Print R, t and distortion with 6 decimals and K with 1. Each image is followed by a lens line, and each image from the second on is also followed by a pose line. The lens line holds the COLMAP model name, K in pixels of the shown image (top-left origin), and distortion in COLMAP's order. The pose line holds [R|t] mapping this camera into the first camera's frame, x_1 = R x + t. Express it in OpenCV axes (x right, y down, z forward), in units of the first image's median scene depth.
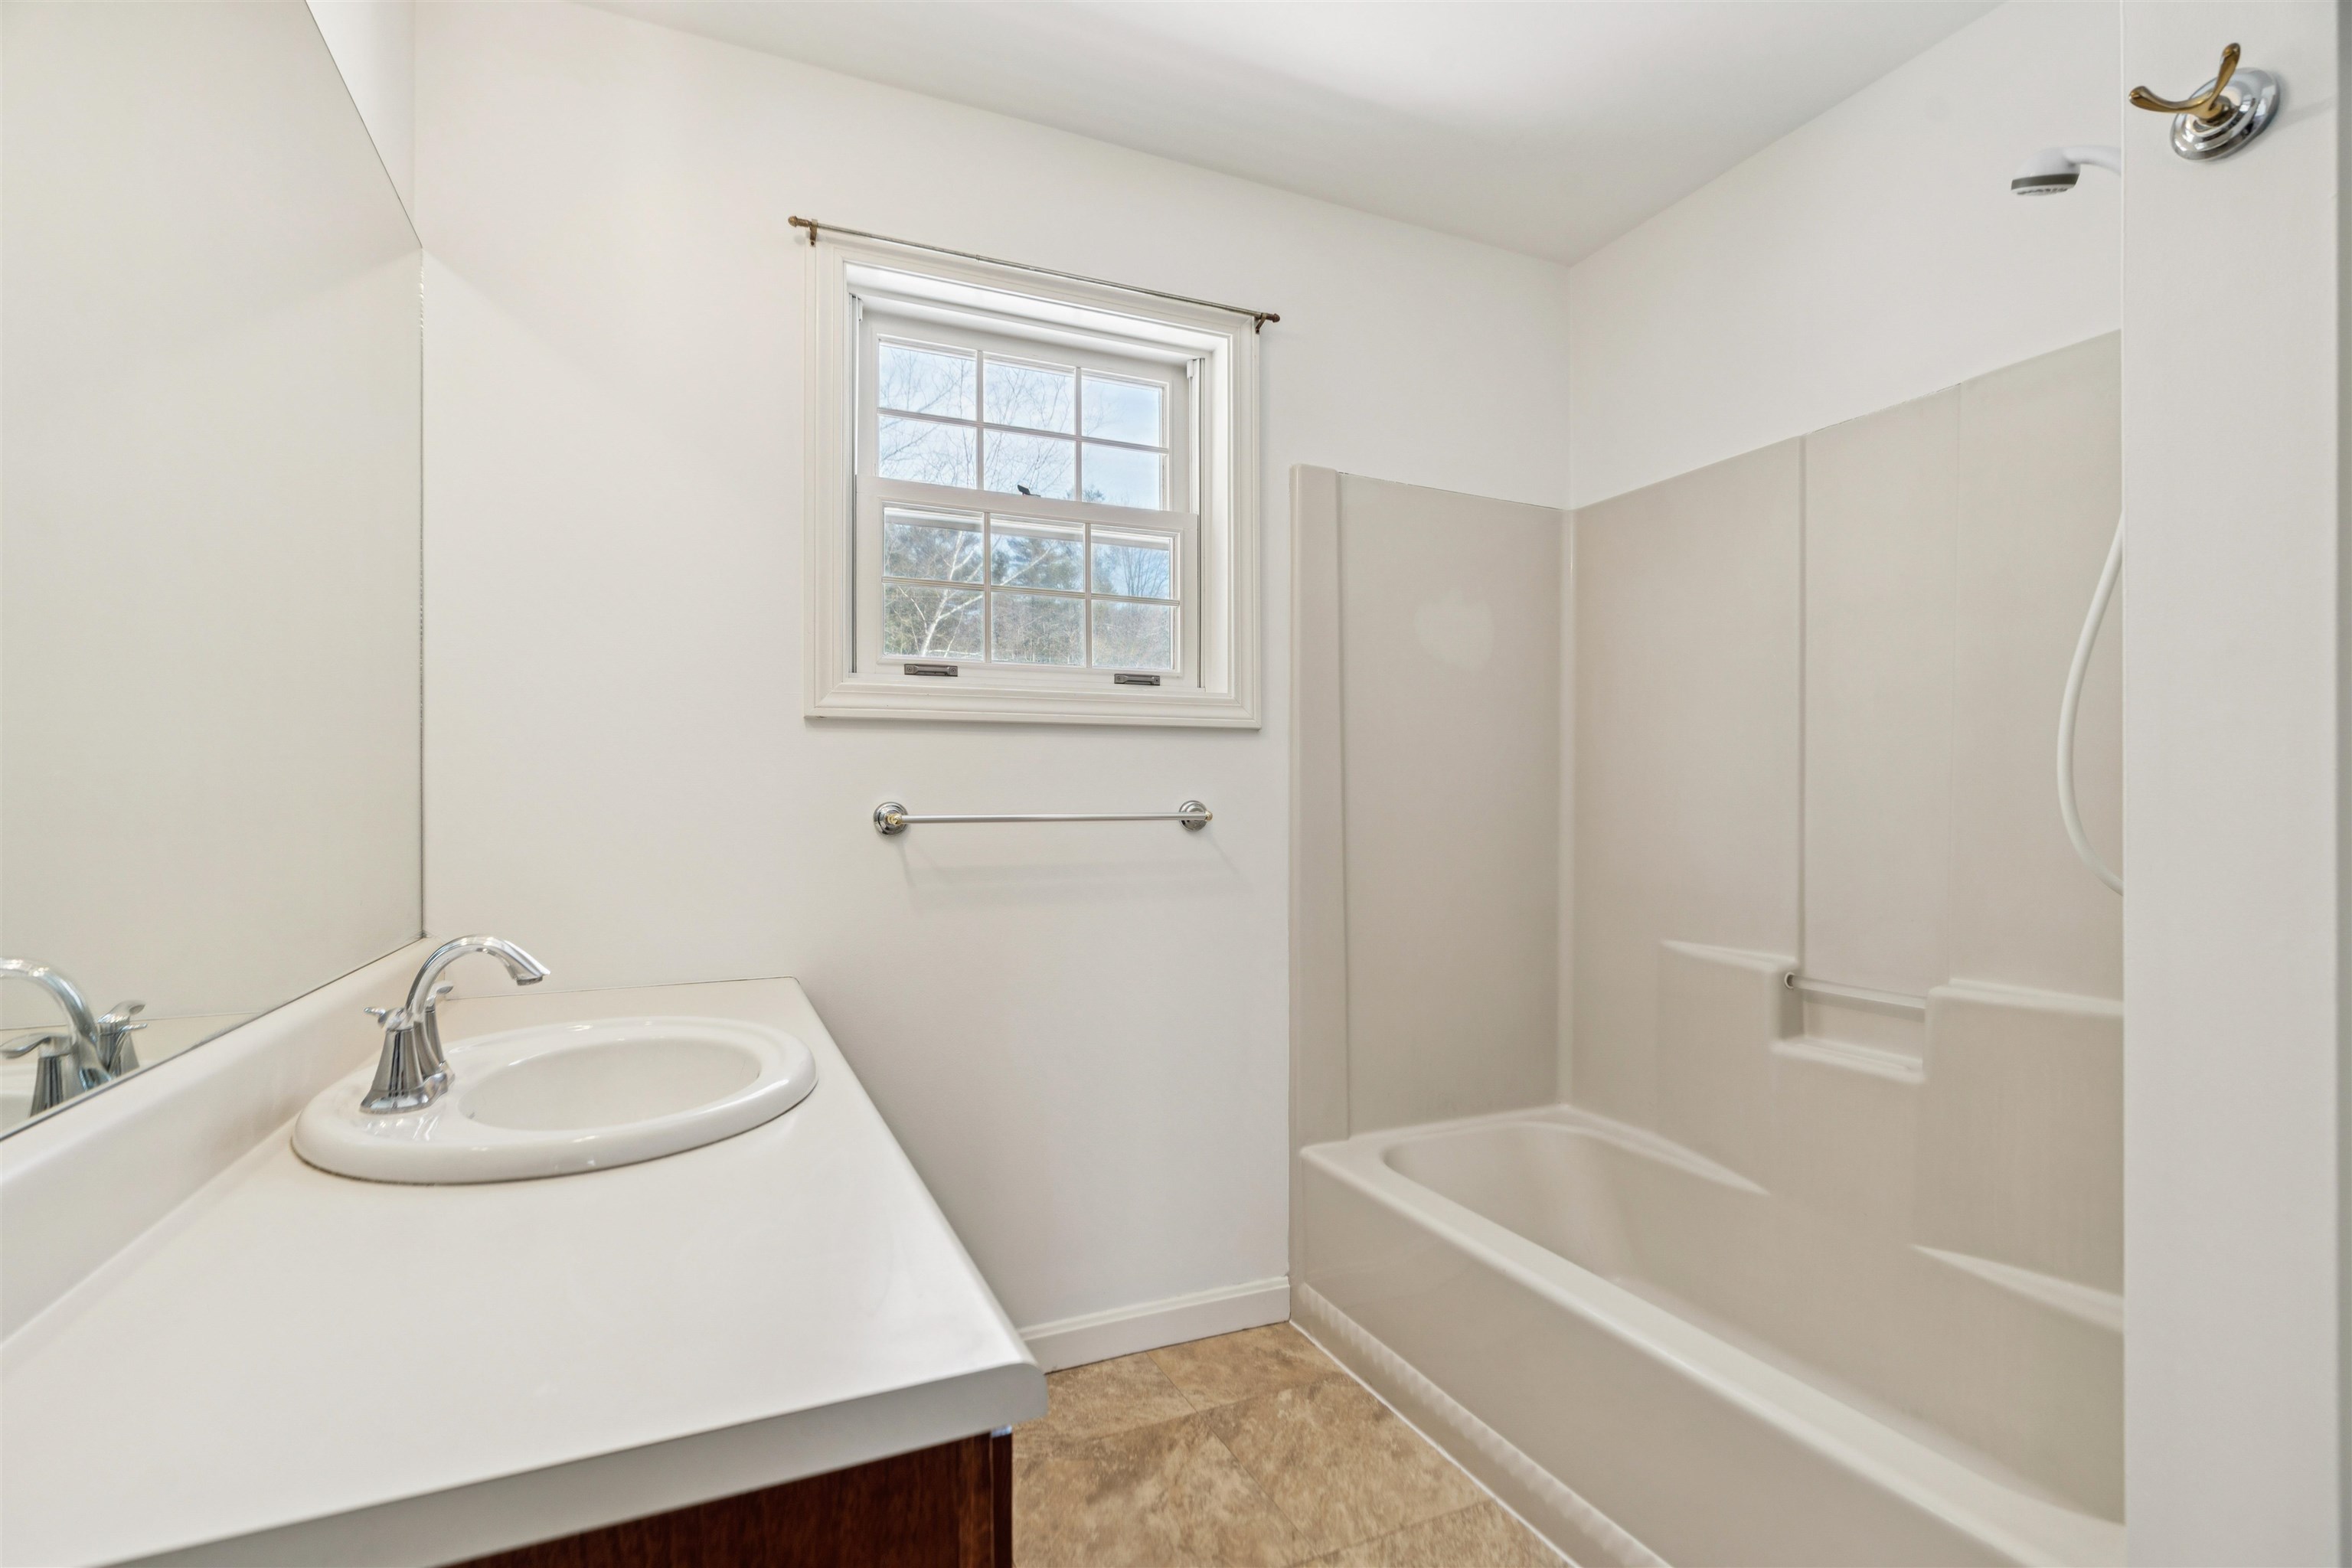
lens RADIAL K [[1049.8, 0, 1171.8], [0, 1049.8, 799.8], [0, 0, 1]] dist [0.002913, 0.002542]
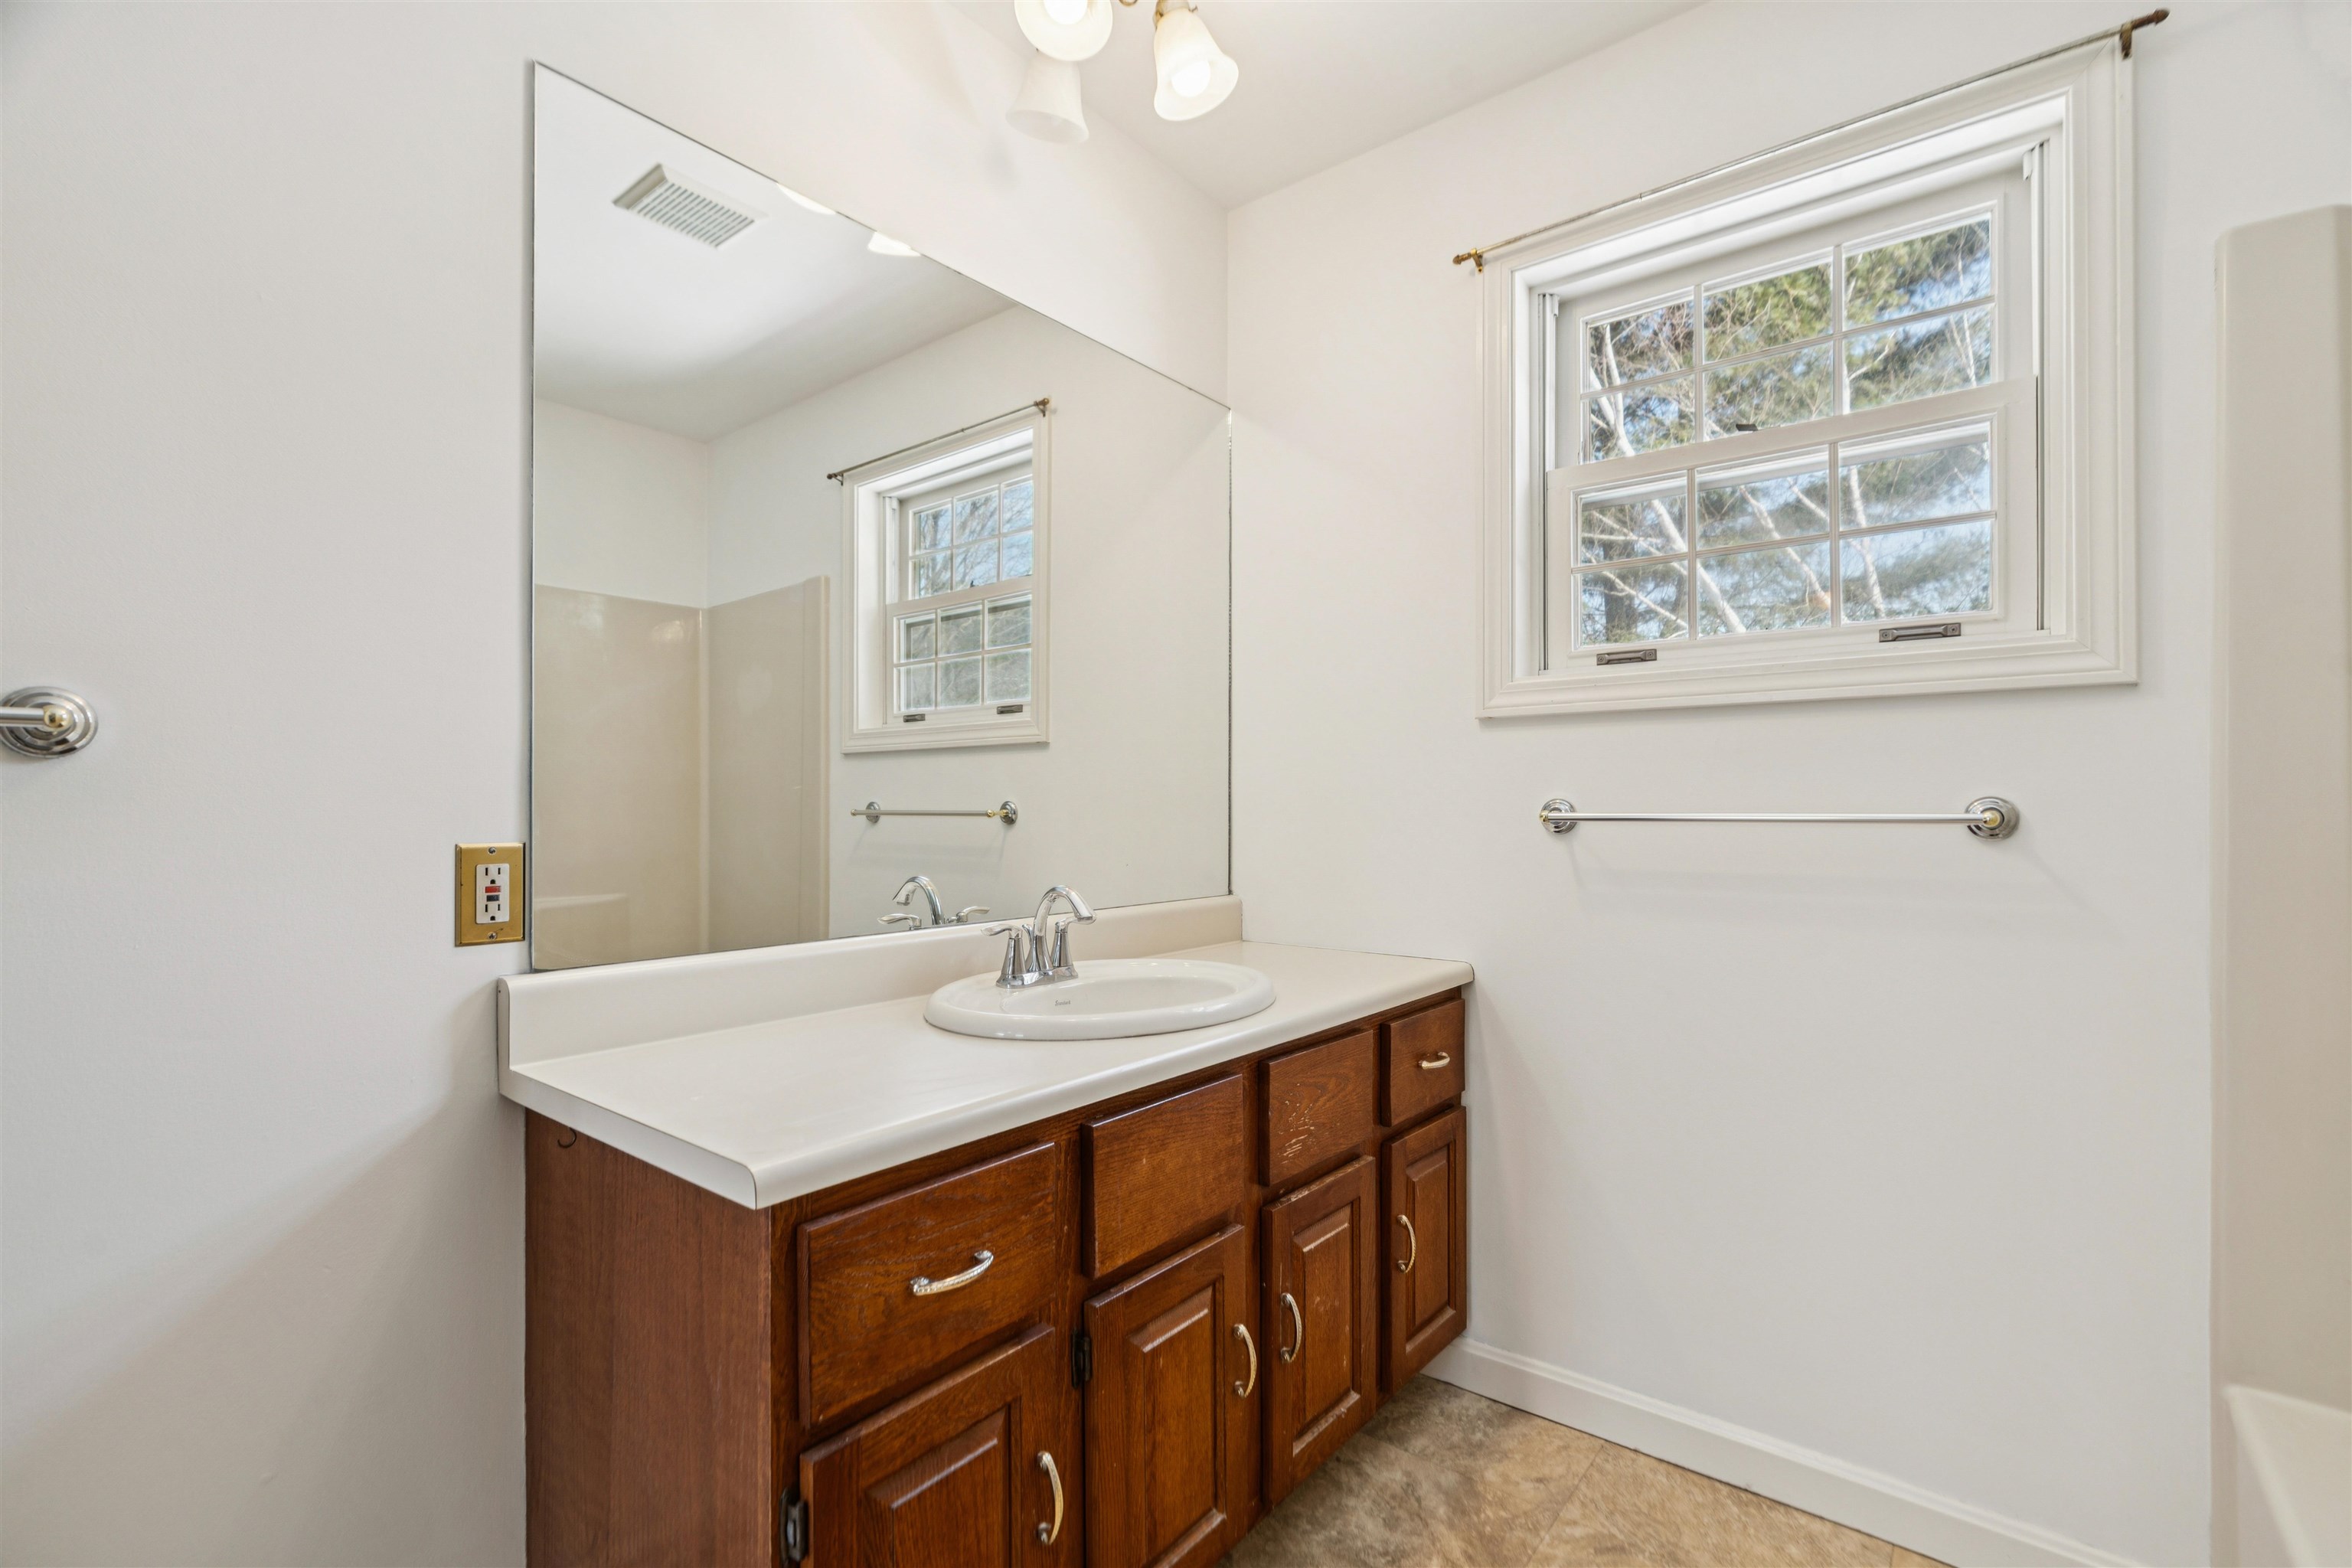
lens RADIAL K [[1049.8, 0, 1182.2], [0, 1049.8, 784.4], [0, 0, 1]] dist [0.002913, 0.002542]
pose [[0.473516, -0.009631, -0.880733, 0.380780], [0.006331, 0.999952, -0.007531, -0.005788], [0.880763, -0.002010, 0.473554, 0.202516]]
